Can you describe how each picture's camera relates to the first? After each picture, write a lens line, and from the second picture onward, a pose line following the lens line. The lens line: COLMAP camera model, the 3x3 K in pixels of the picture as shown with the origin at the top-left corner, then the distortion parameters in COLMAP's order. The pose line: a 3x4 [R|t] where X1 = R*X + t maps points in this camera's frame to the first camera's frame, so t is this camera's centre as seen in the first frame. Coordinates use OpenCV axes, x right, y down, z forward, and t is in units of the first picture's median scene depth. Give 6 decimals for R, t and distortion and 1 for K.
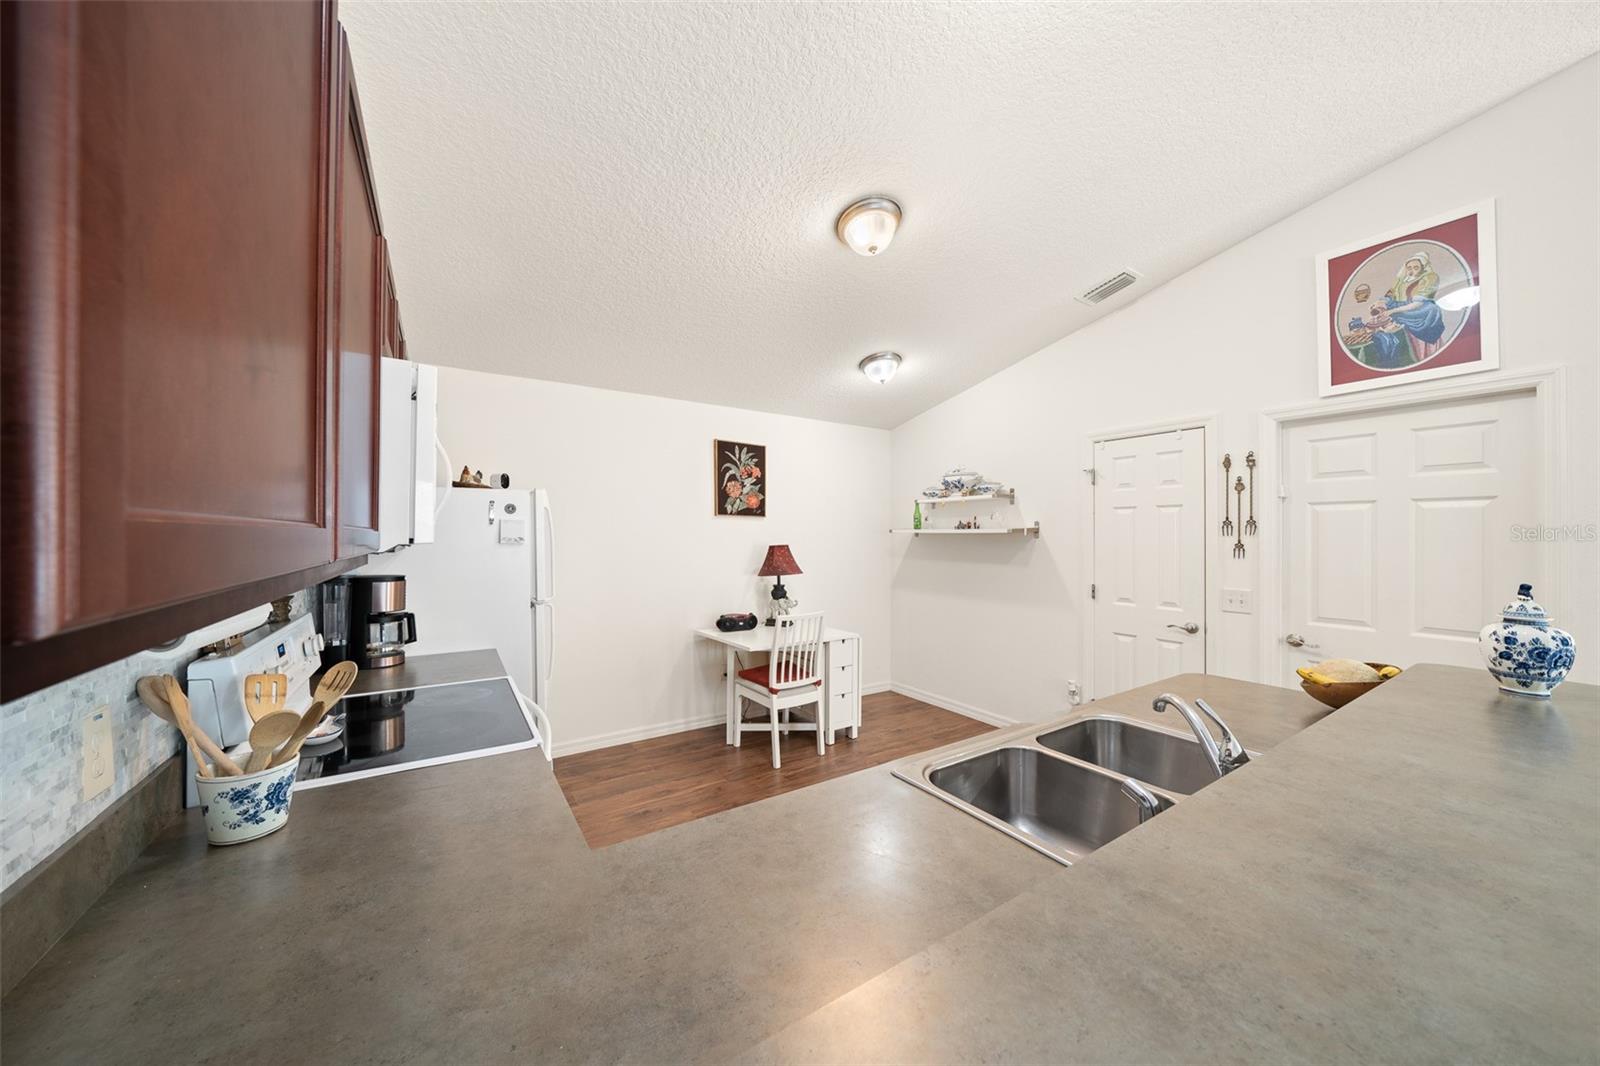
lens RADIAL K [[551.3, 0, 797.7], [0, 551.3, 532.2], [0, 0, 1]] dist [-0.002470, -0.000344]
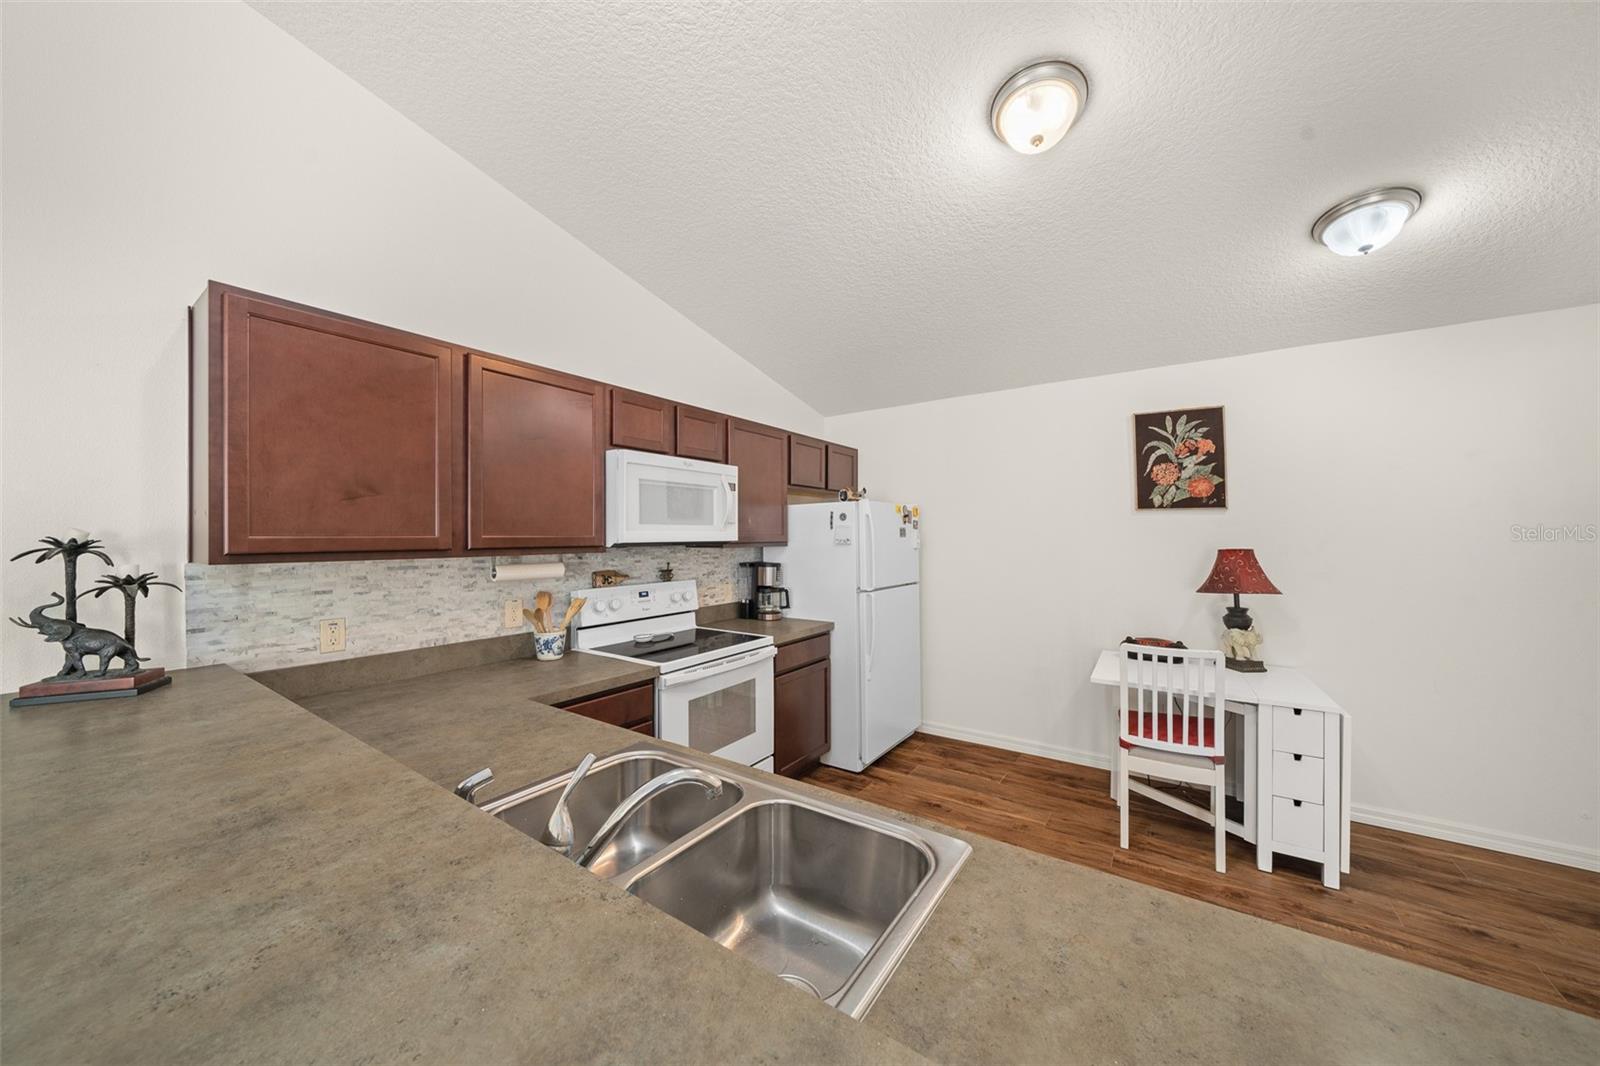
lens RADIAL K [[551.3, 0, 797.7], [0, 551.3, 532.2], [0, 0, 1]] dist [-0.002470, -0.000344]
pose [[0.373963, -0.012061, -0.927365, 0.435674], [0.011335, 0.999900, -0.008433, 0.002248], [0.927374, -0.007358, 0.374062, 0.278267]]
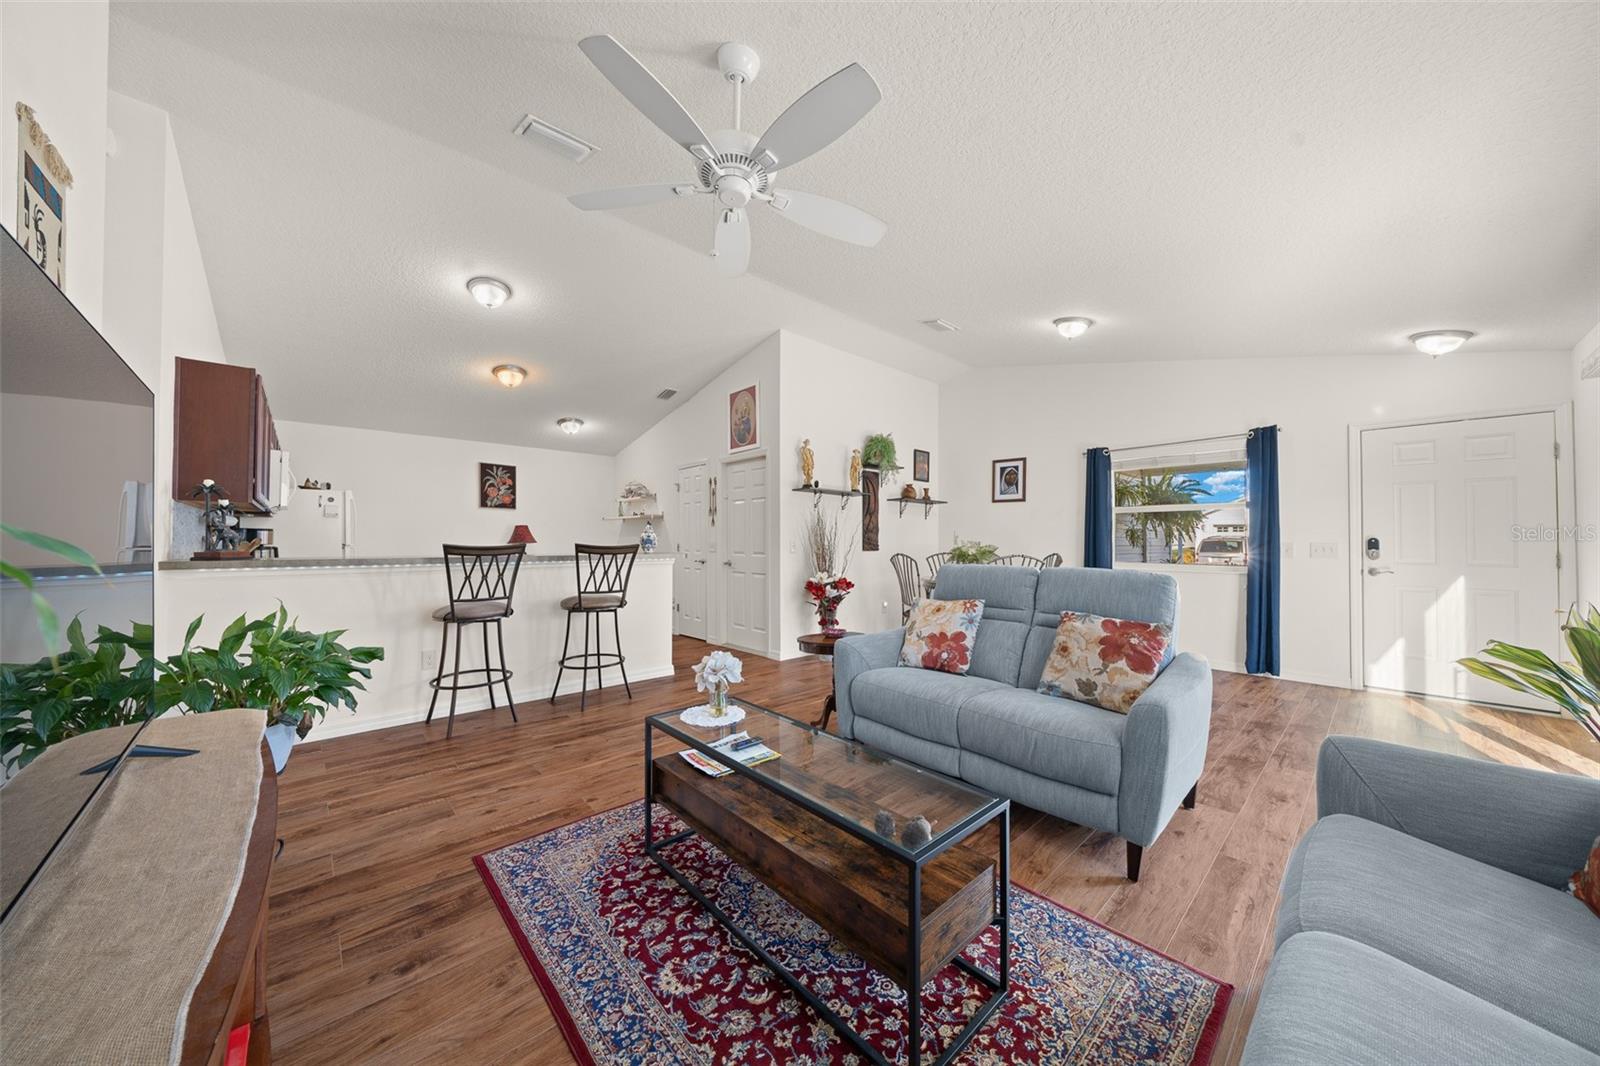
lens RADIAL K [[540.8, 0, 800.0], [0, 540.8, 533.0], [0, 0, 1]] dist [-0.011073, 0.000000]
pose [[0.987000, -0.000148, 0.160721, 0.605033], [0.001512, 0.999964, -0.008364, 0.069175], [-0.160714, 0.008499, 0.986964, -0.857946]]
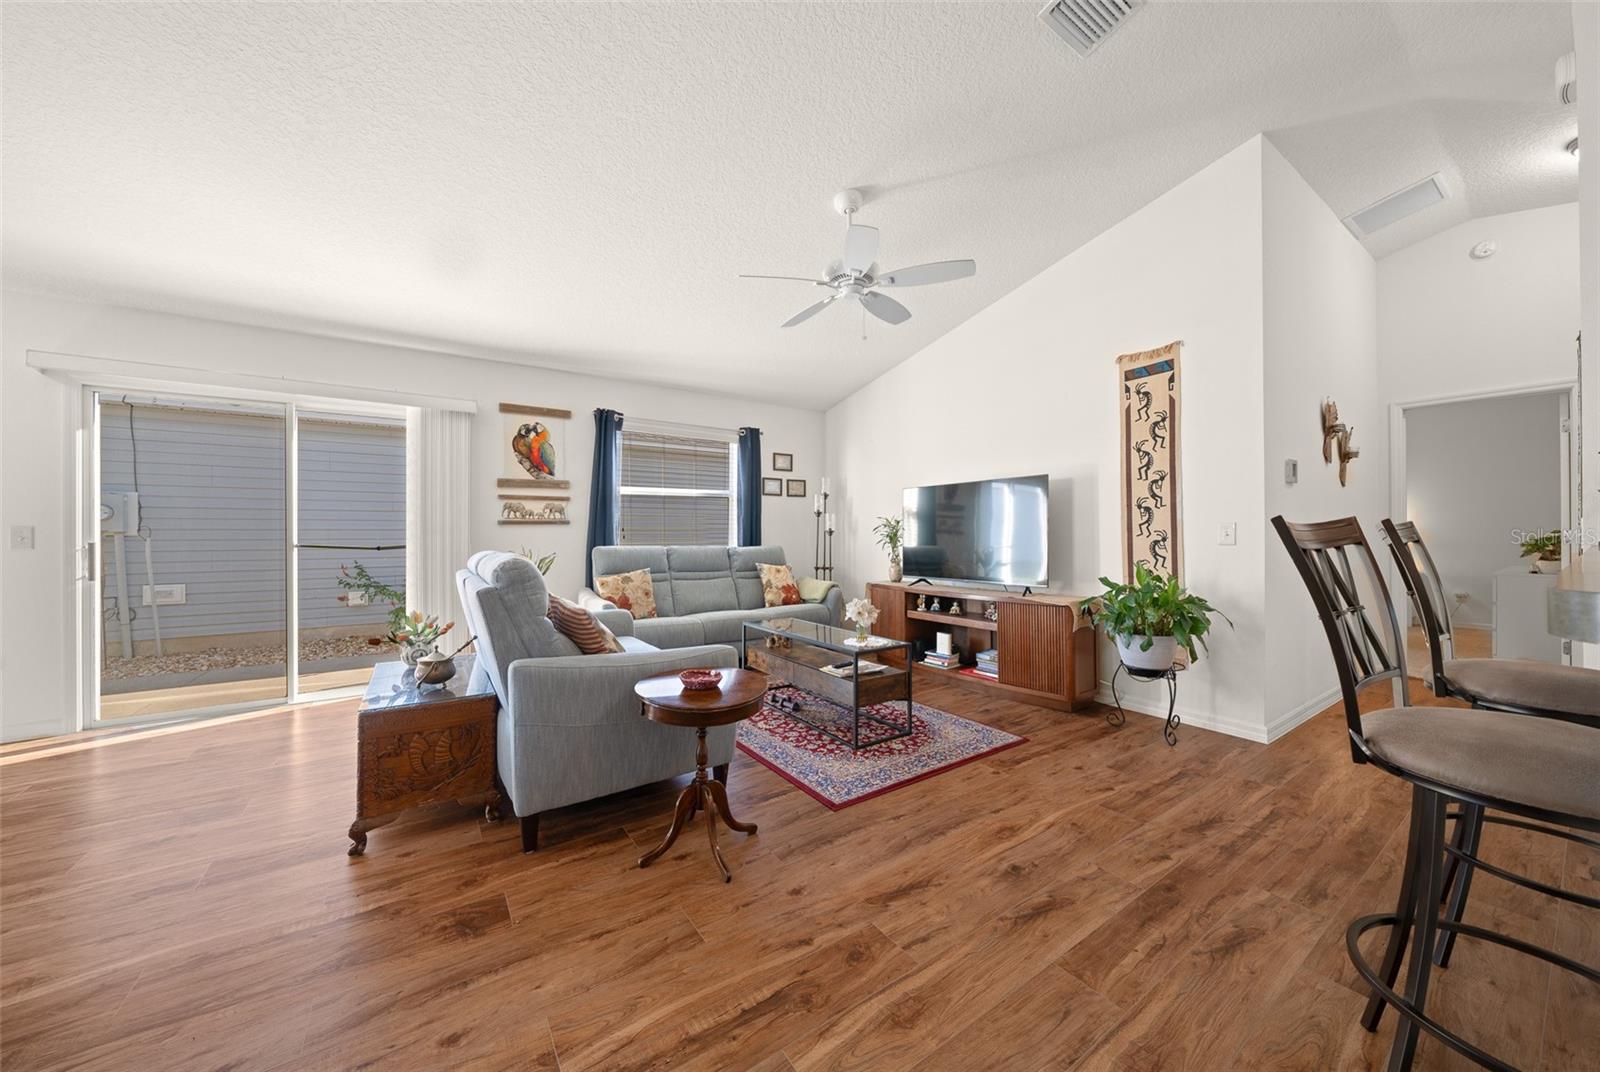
lens RADIAL K [[562.2, 0, 791.9], [0, 562.2, 533.0], [0, 0, 1]] dist [-0.004193, 0.000100]
pose [[-0.999983, -0.001193, -0.005693, 0.715926], [-0.001140, 0.999957, -0.009199, 0.091935], [0.005703, -0.009192, -0.999941, 0.472144]]
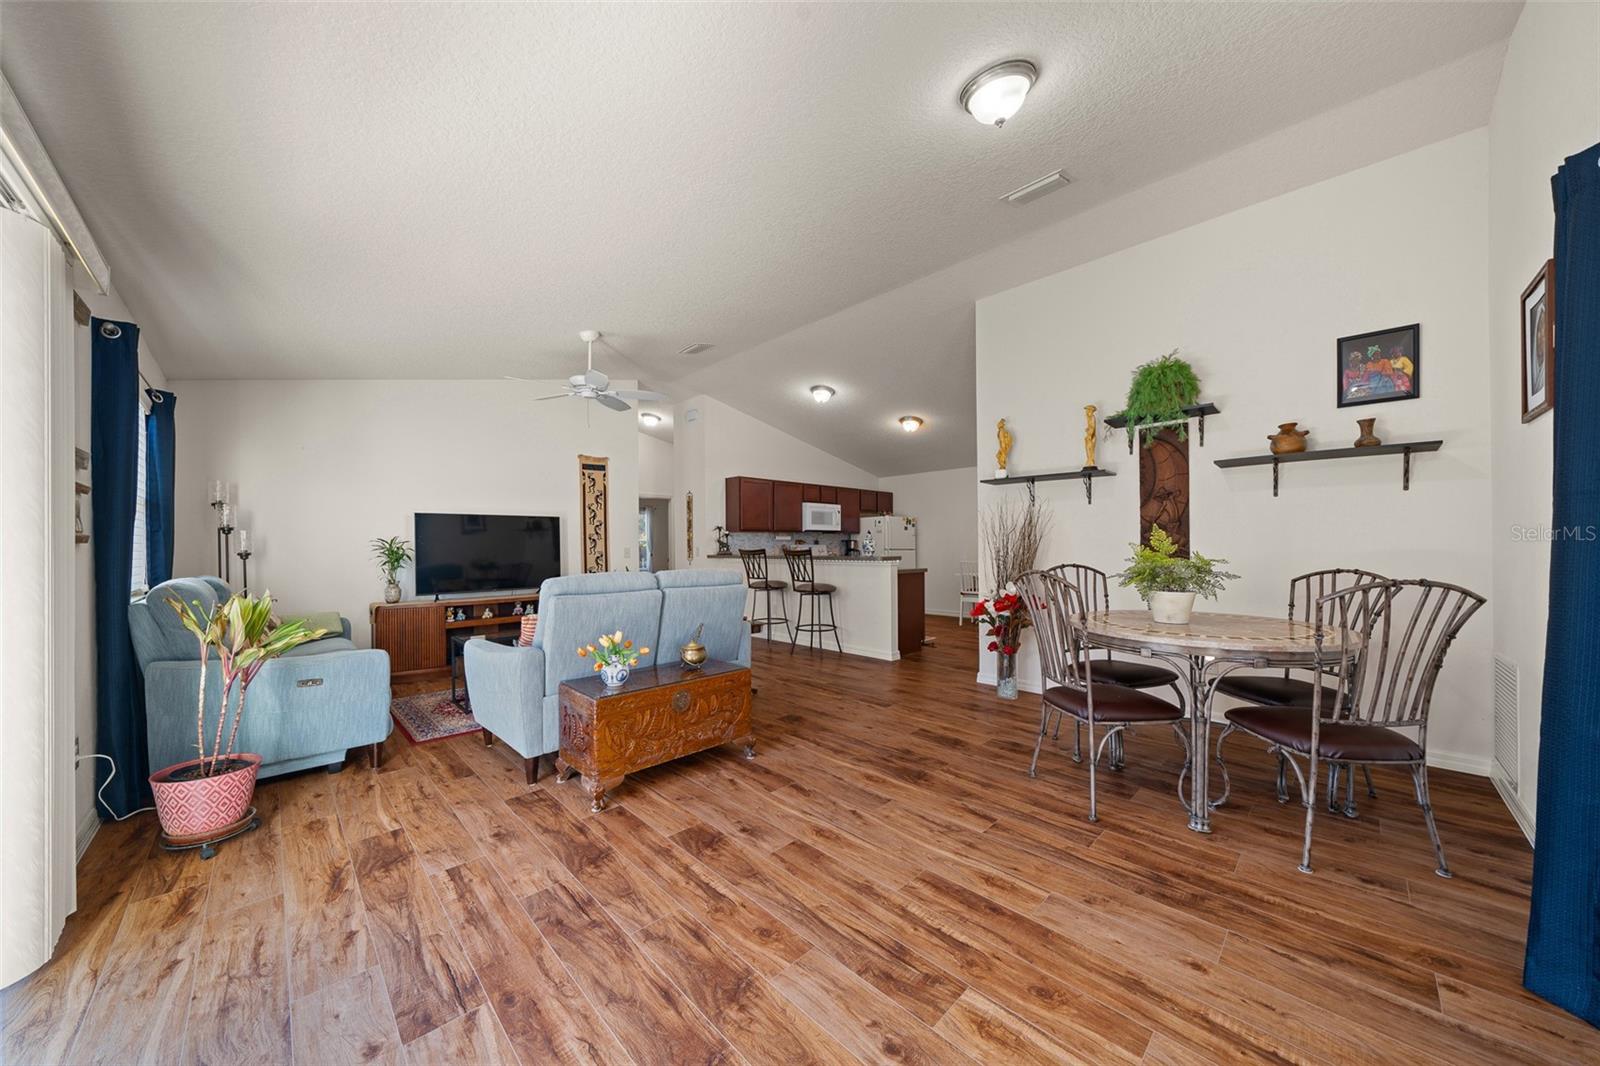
lens RADIAL K [[544.6, 0, 795.1], [0, 544.6, 544.1], [0, 0, 1]] dist [-0.005438, 0.000087]
pose [[0.195127, -0.010668, -0.980720, 1.869408], [0.014546, 0.999862, -0.007982, 0.079248], [0.980670, -0.012708, 0.195256, -0.139500]]
